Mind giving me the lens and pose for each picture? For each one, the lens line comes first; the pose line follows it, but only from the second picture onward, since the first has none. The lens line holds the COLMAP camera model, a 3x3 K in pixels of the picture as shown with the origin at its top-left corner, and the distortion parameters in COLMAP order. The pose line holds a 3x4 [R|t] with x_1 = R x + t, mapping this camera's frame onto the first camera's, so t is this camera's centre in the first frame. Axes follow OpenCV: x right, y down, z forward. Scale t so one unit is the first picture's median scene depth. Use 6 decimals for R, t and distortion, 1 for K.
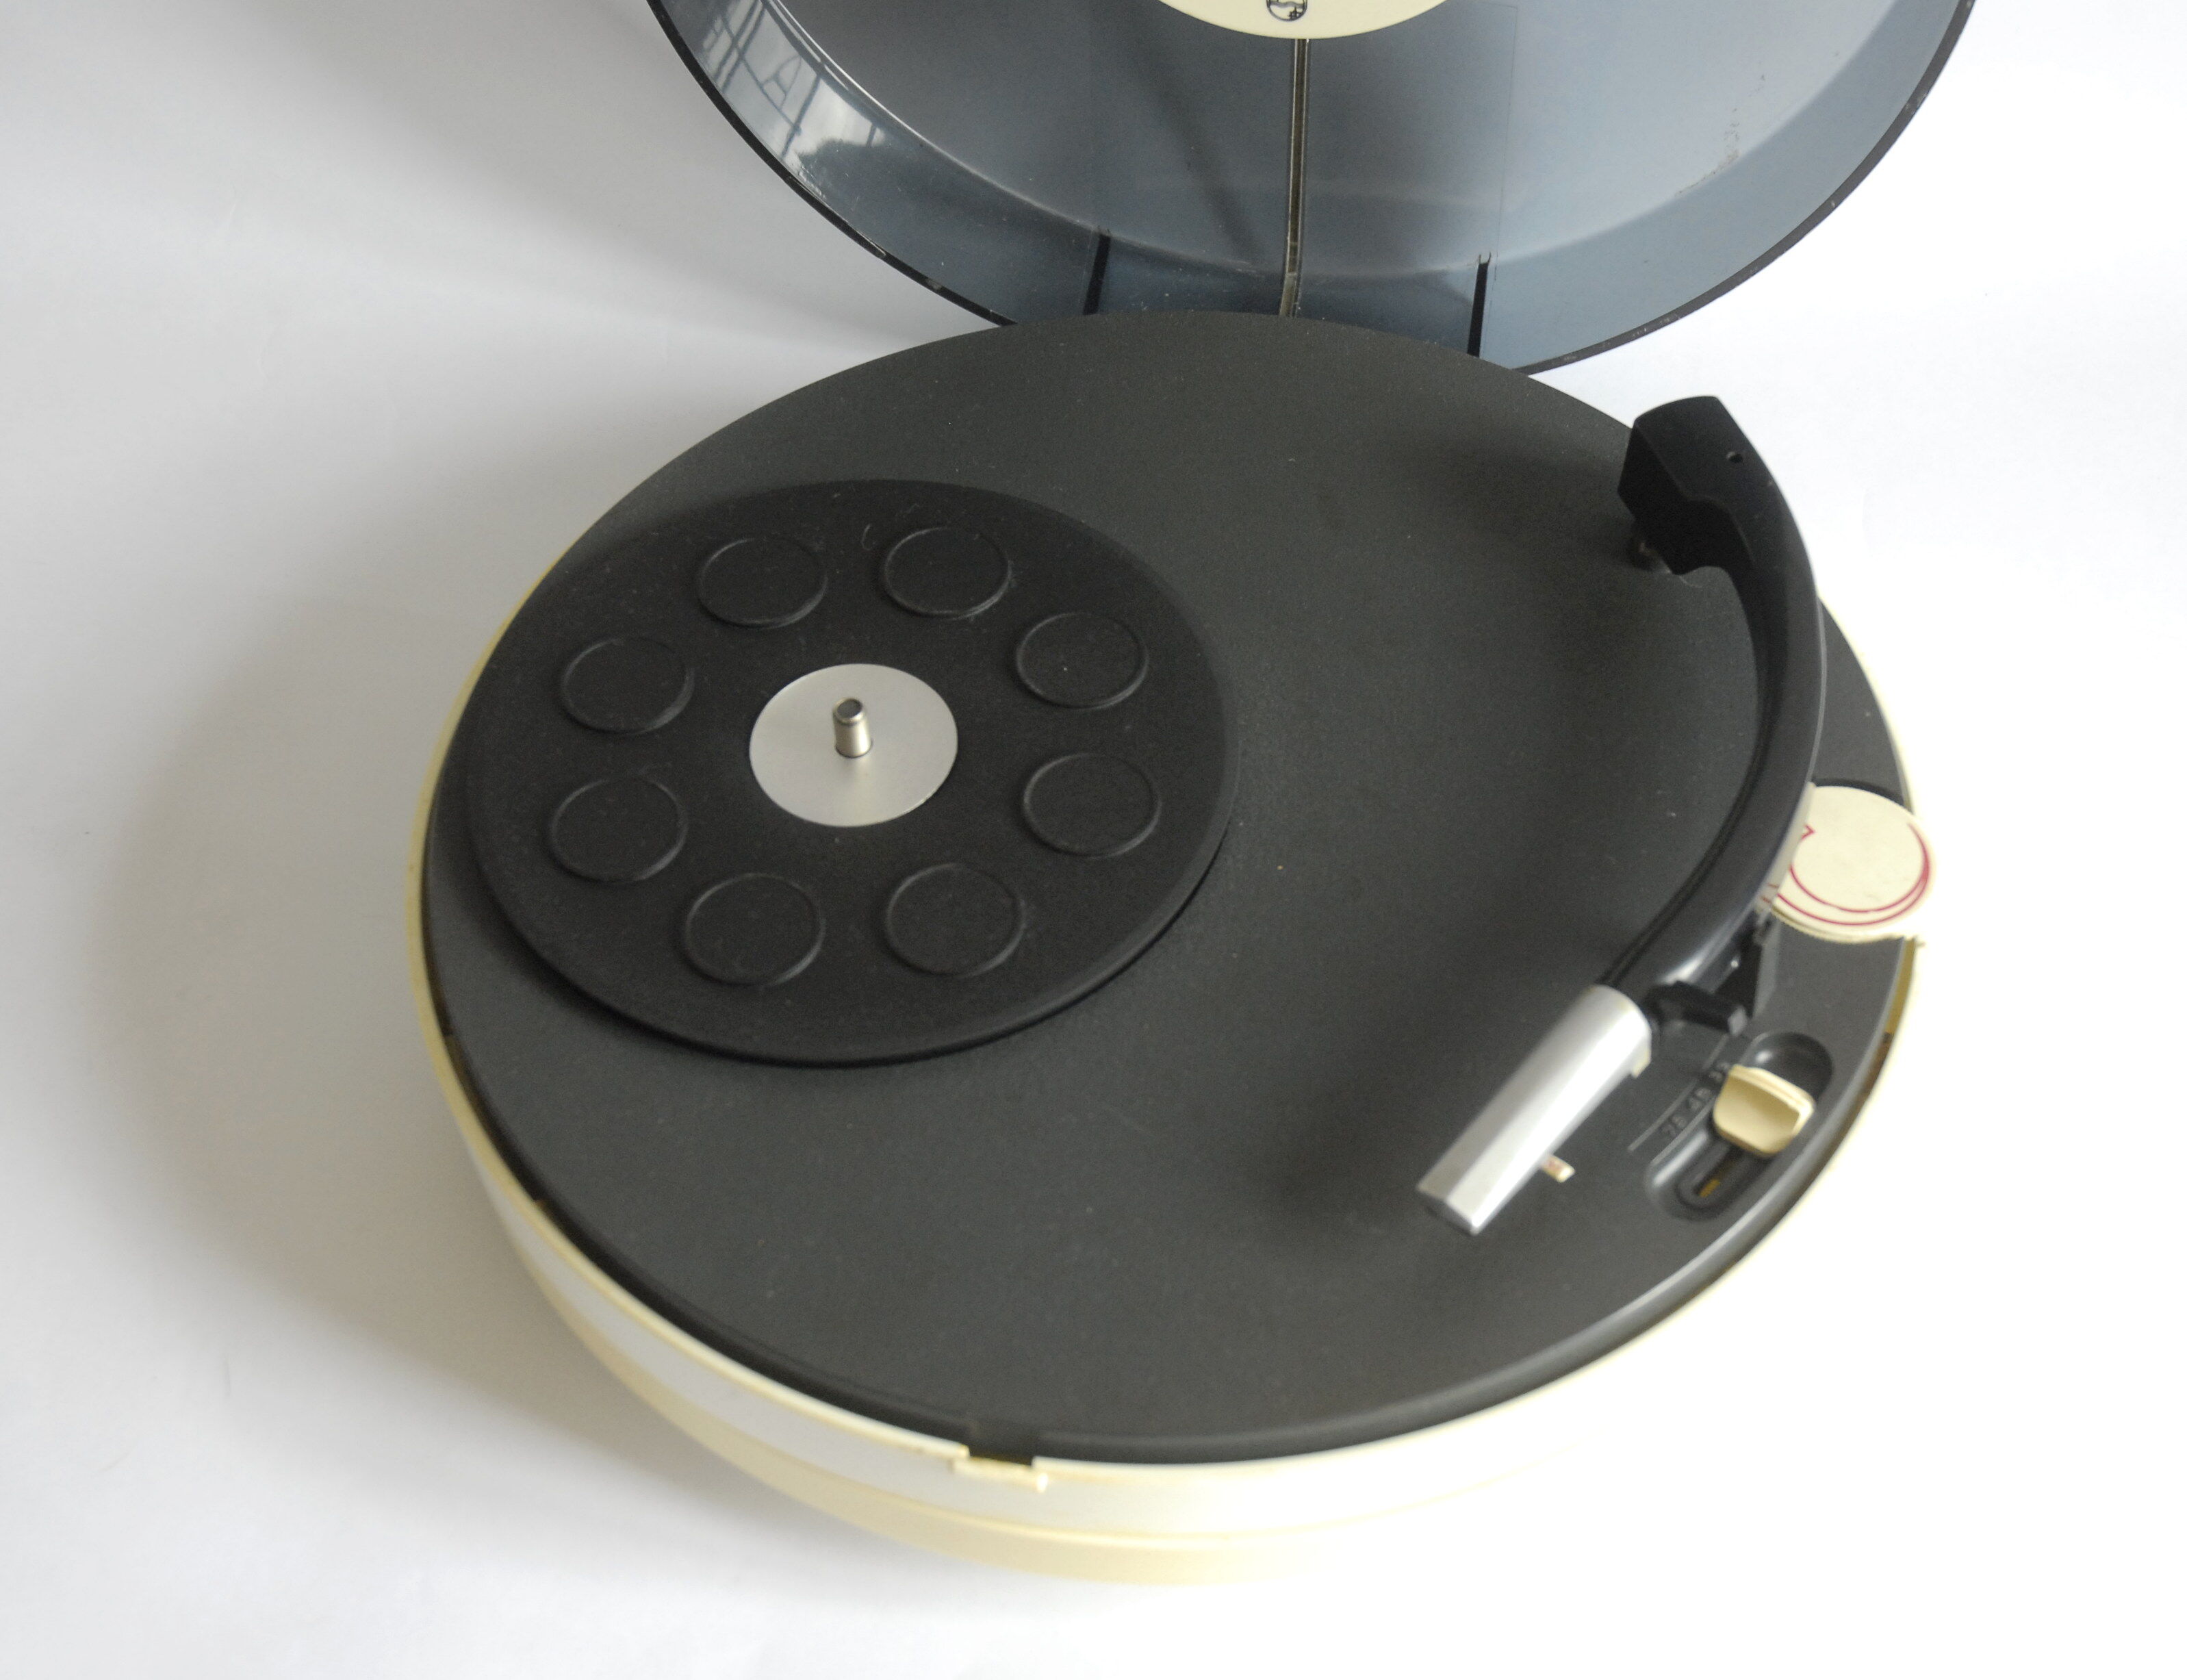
lens RADIAL K [[3160.0, 0, 1093.5], [0, 3160.0, 840.0], [0, 0, 1]] dist [0.002639, 0.016968]
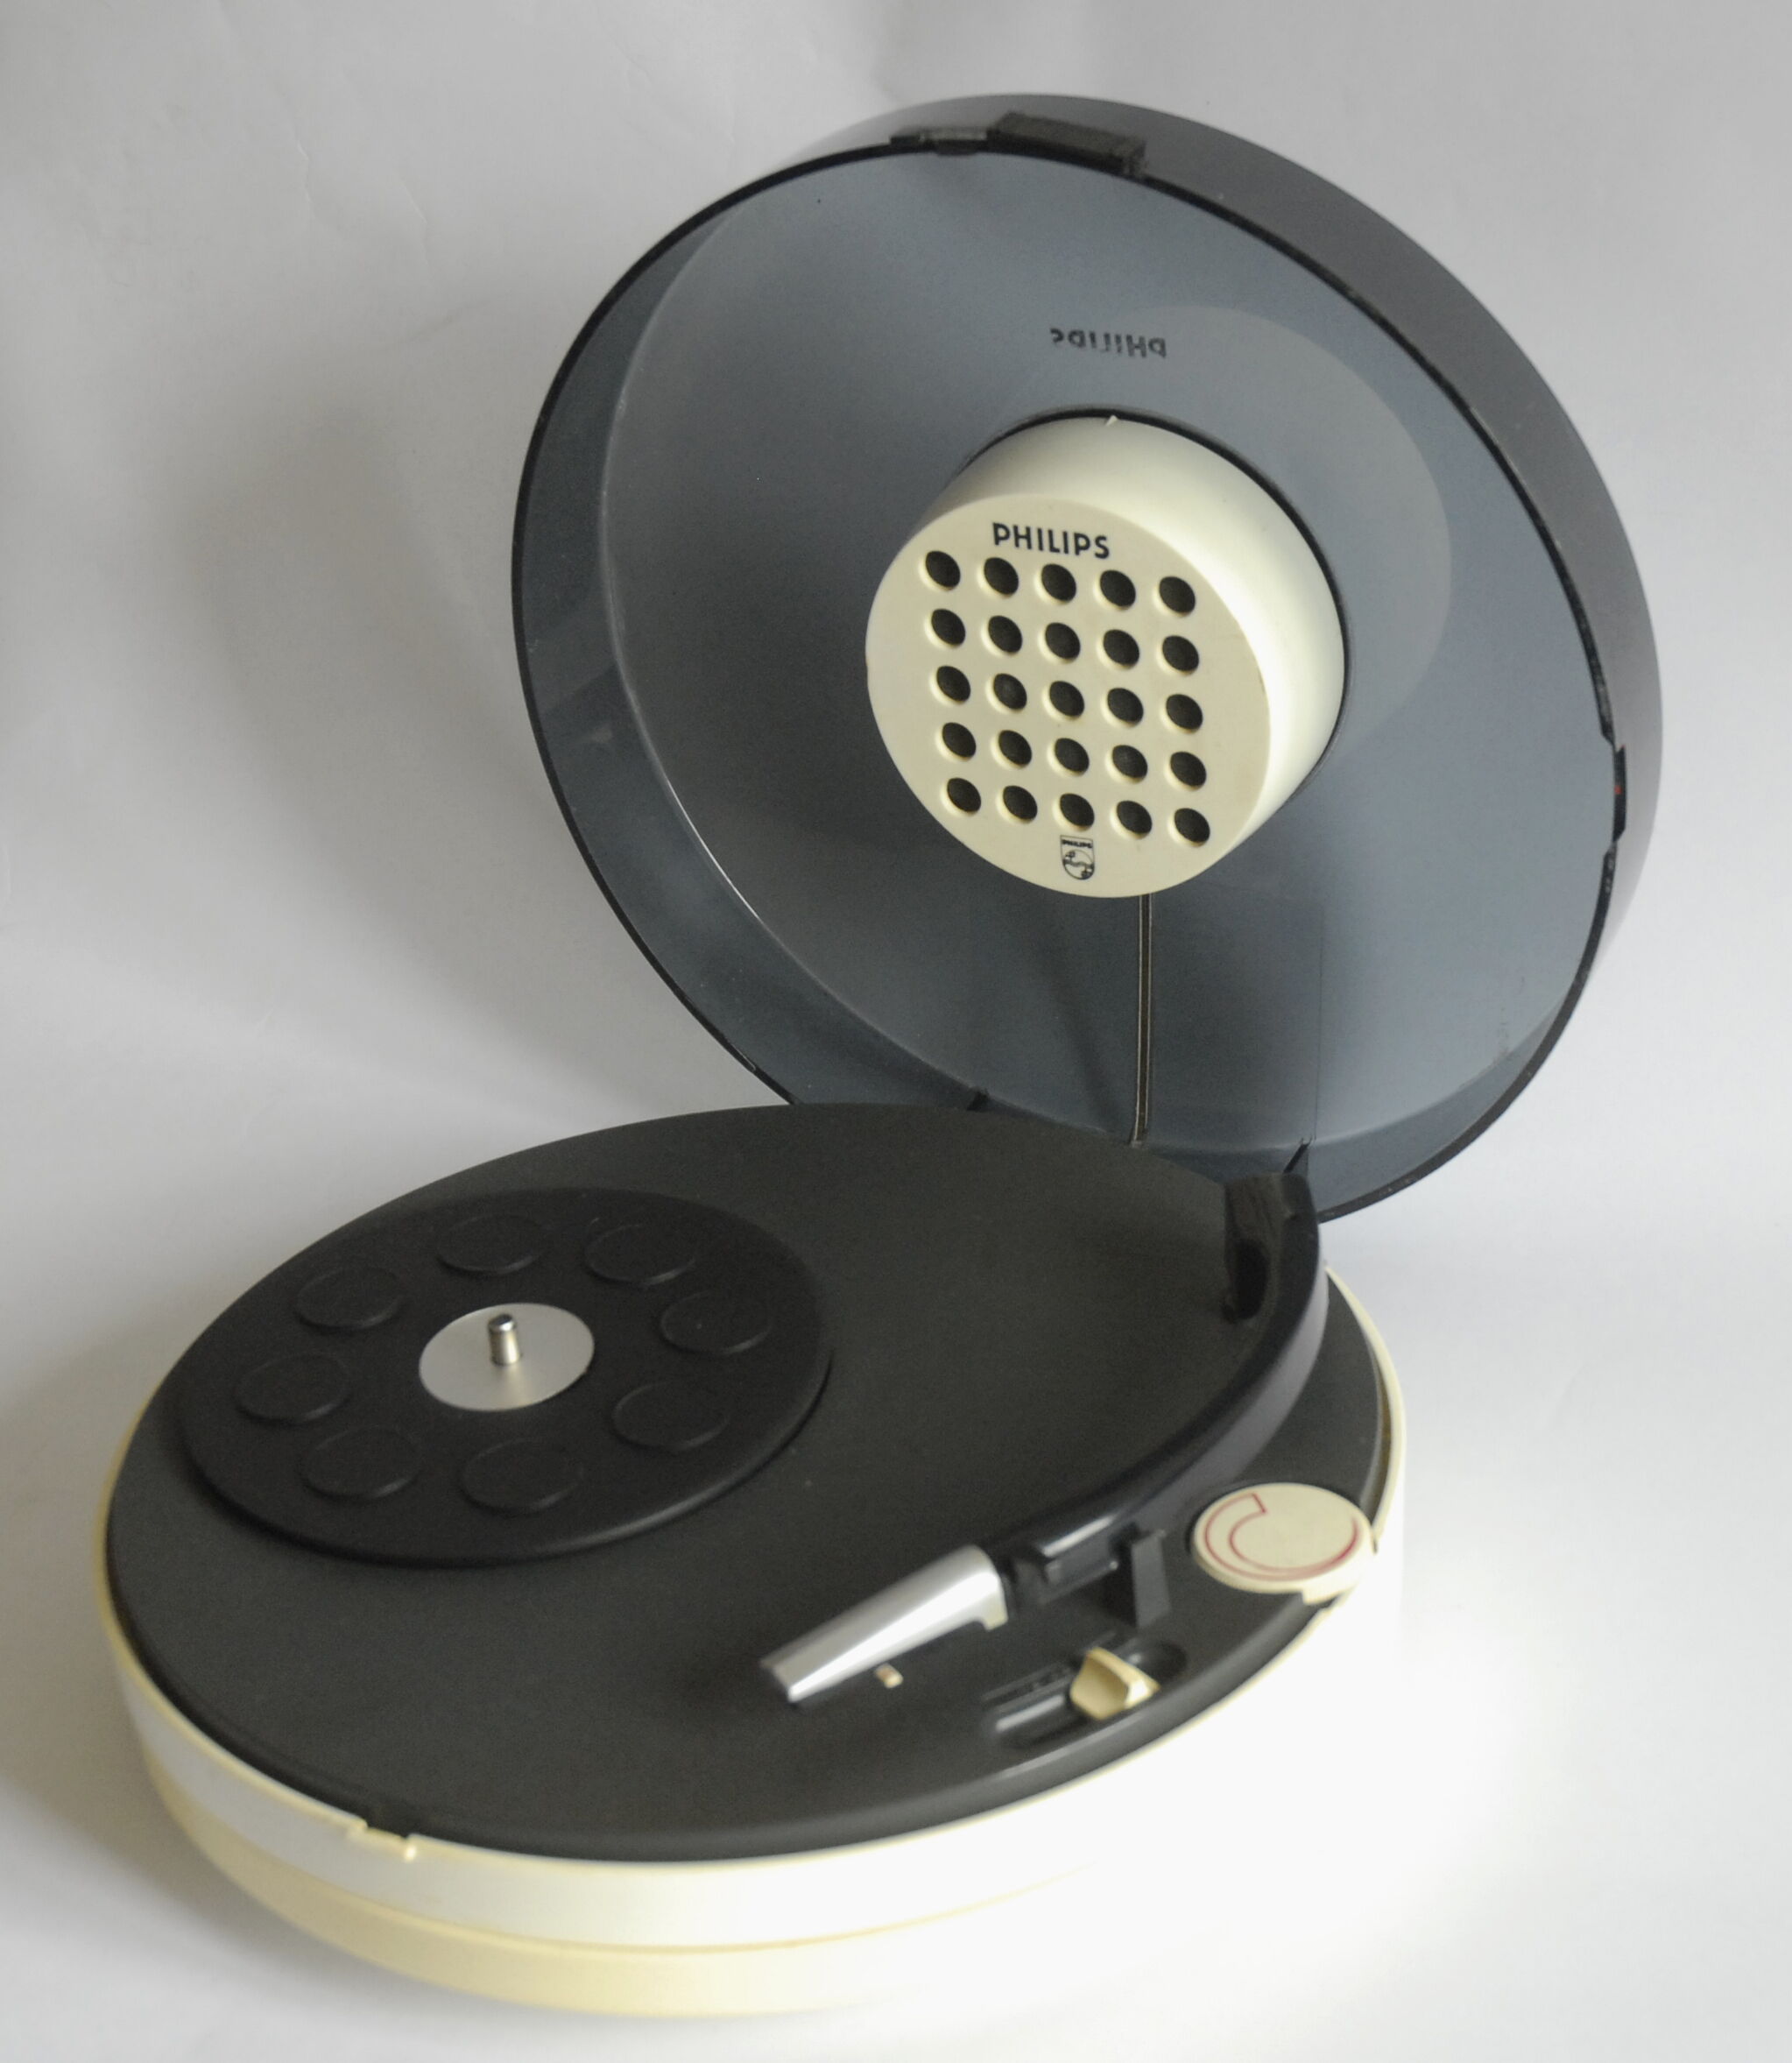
lens RADIAL K [[4165.5, 0, 896.0], [0, 4165.5, 1031.5], [0, 0, 1]] dist [-0.005658, 0.295367]
pose [[0.960276, 0.097900, -0.261315, 0.481641], [-0.177137, 0.937433, -0.299737, 0.311432], [0.215621, 0.334118, 0.917536, -0.461918]]
